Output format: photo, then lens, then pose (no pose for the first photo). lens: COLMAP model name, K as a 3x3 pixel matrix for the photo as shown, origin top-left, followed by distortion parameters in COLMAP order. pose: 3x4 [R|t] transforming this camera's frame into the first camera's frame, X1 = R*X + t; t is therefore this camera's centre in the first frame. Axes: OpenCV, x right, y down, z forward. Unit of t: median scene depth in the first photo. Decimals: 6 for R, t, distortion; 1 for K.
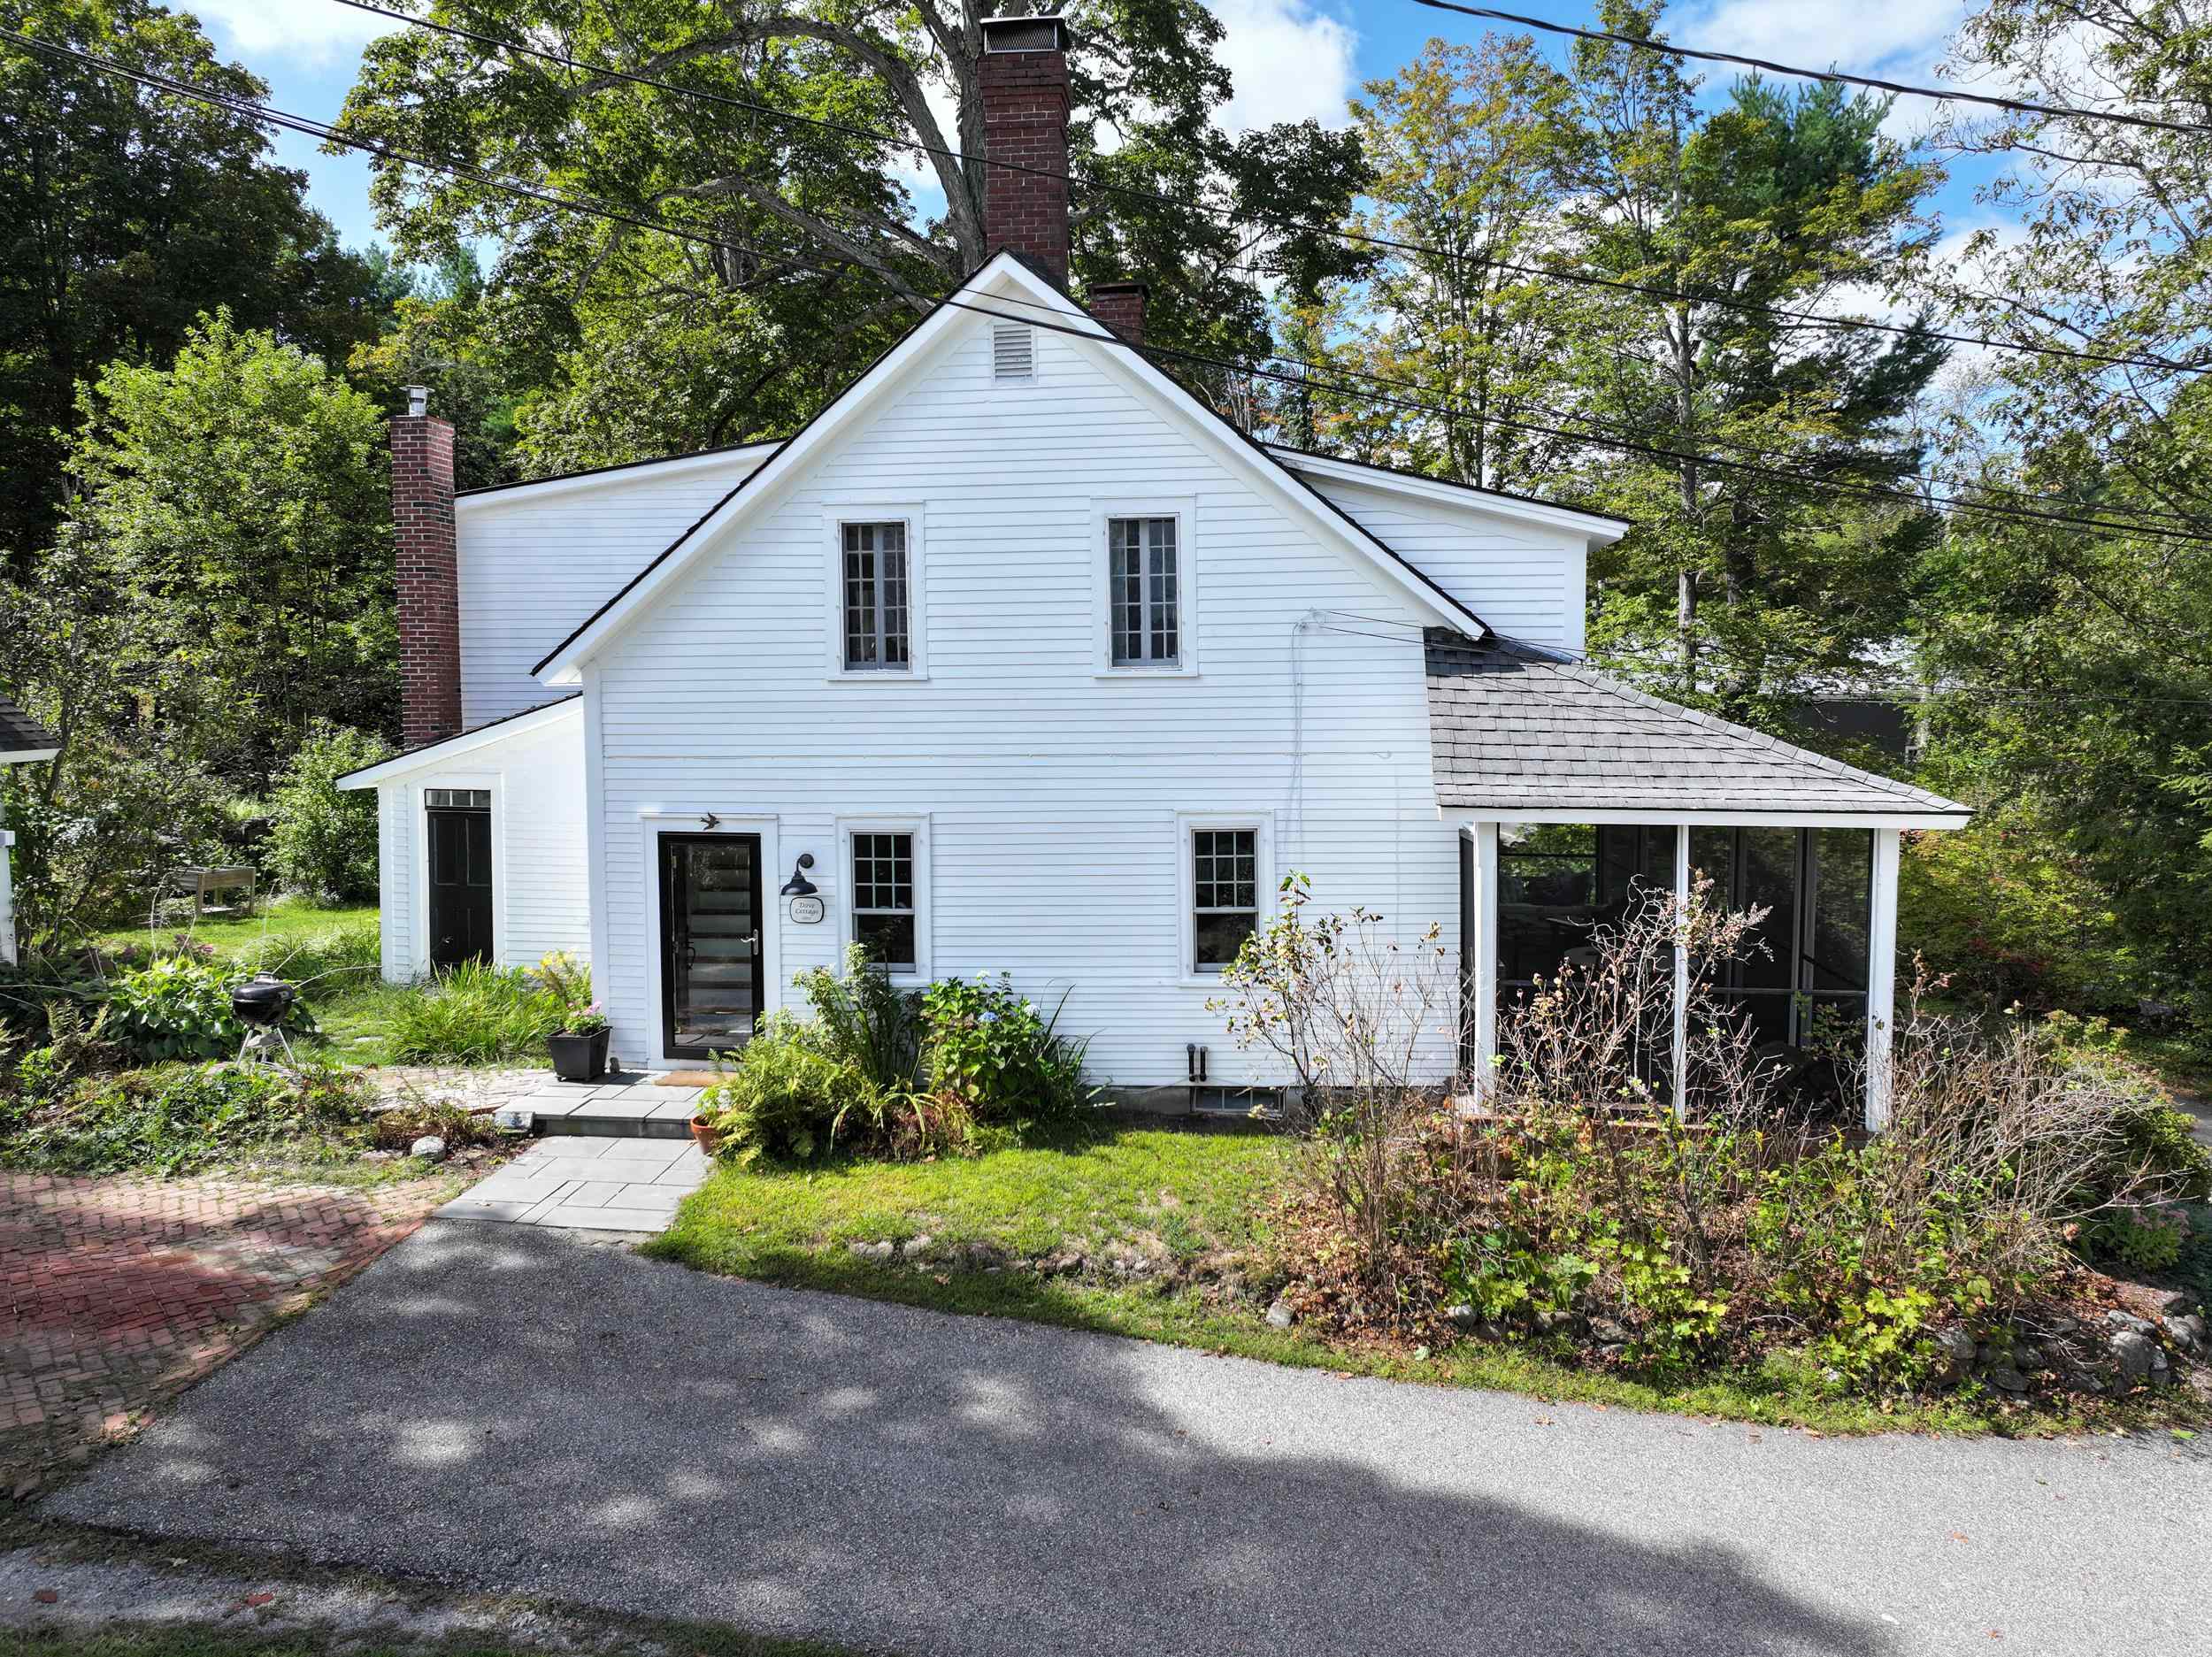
lens RADIAL K [[1535.6, 0, 1115.7], [0, 1535.6, 826.2], [0, 0, 1]] dist [-0.009037, 0.024663]
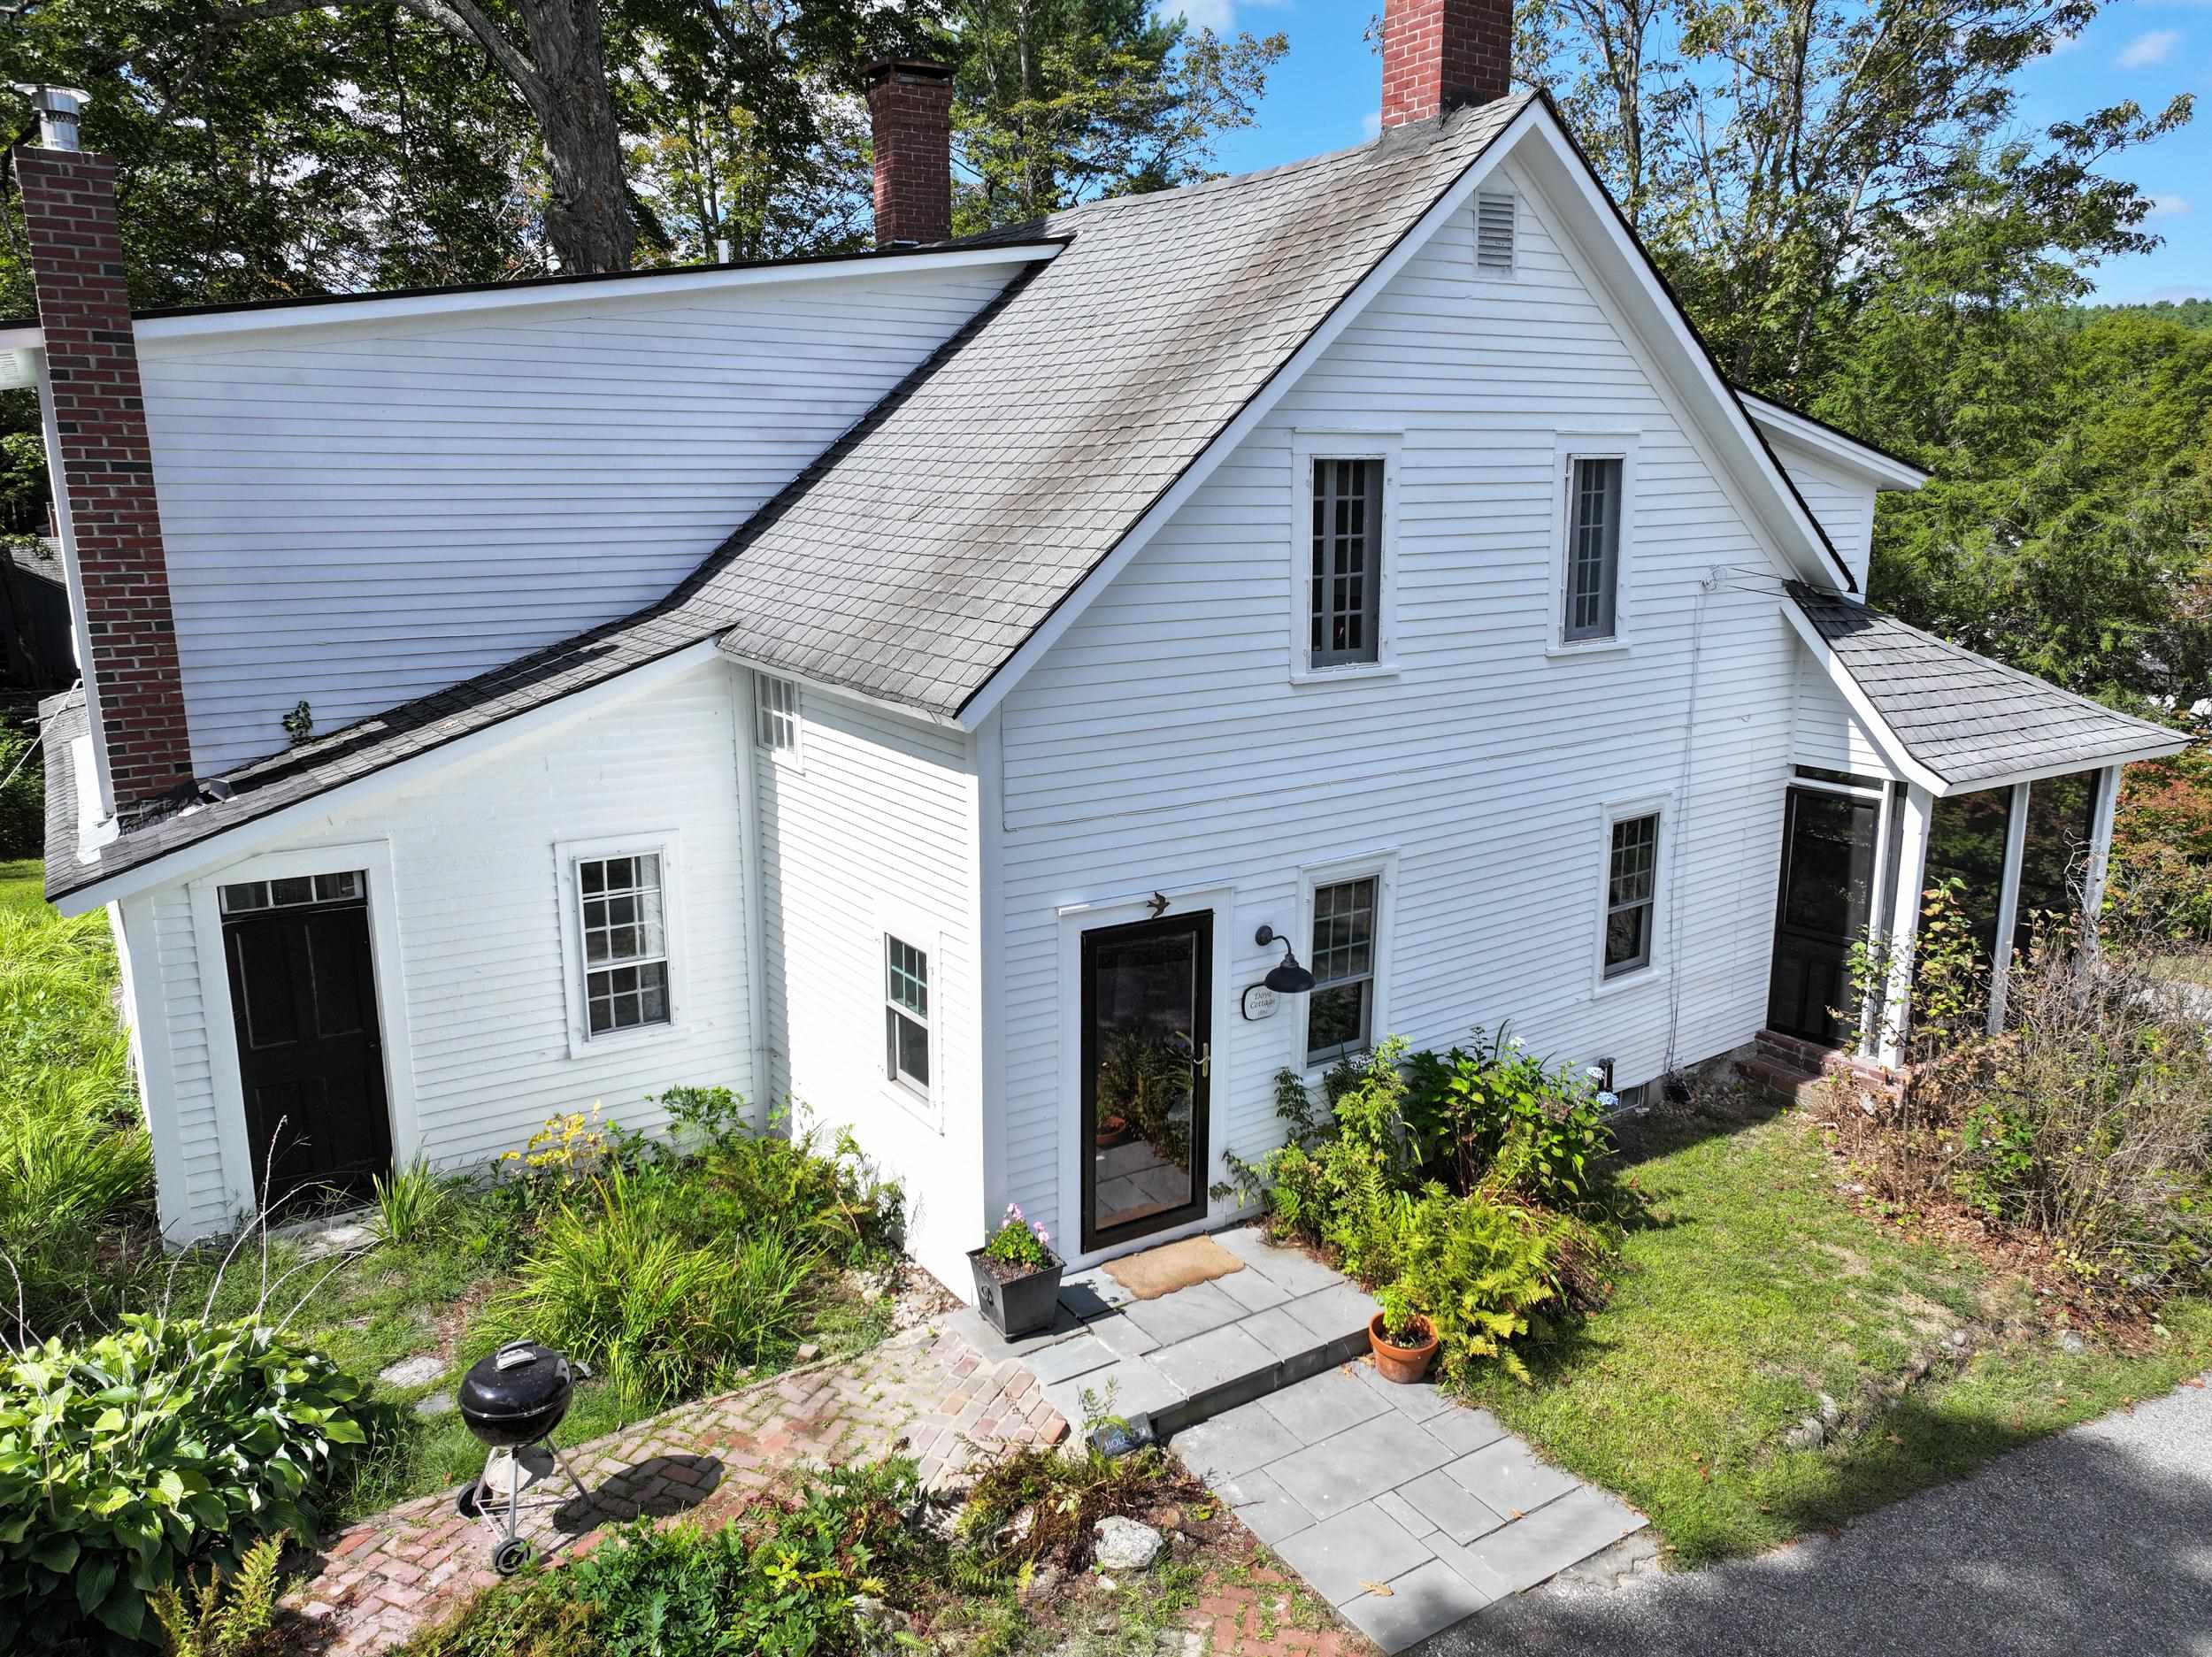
lens RADIAL K [[1565.5, 0, 1127.0], [0, 1565.5, 822.3], [0, 0, 1]] dist [-0.005081, 0.019008]
pose [[0.762644, -0.136894, 0.632166, -0.725723], [0.055152, 0.987551, 0.147317, -0.144996], [-0.644463, -0.077485, 0.760699, 0.505317]]
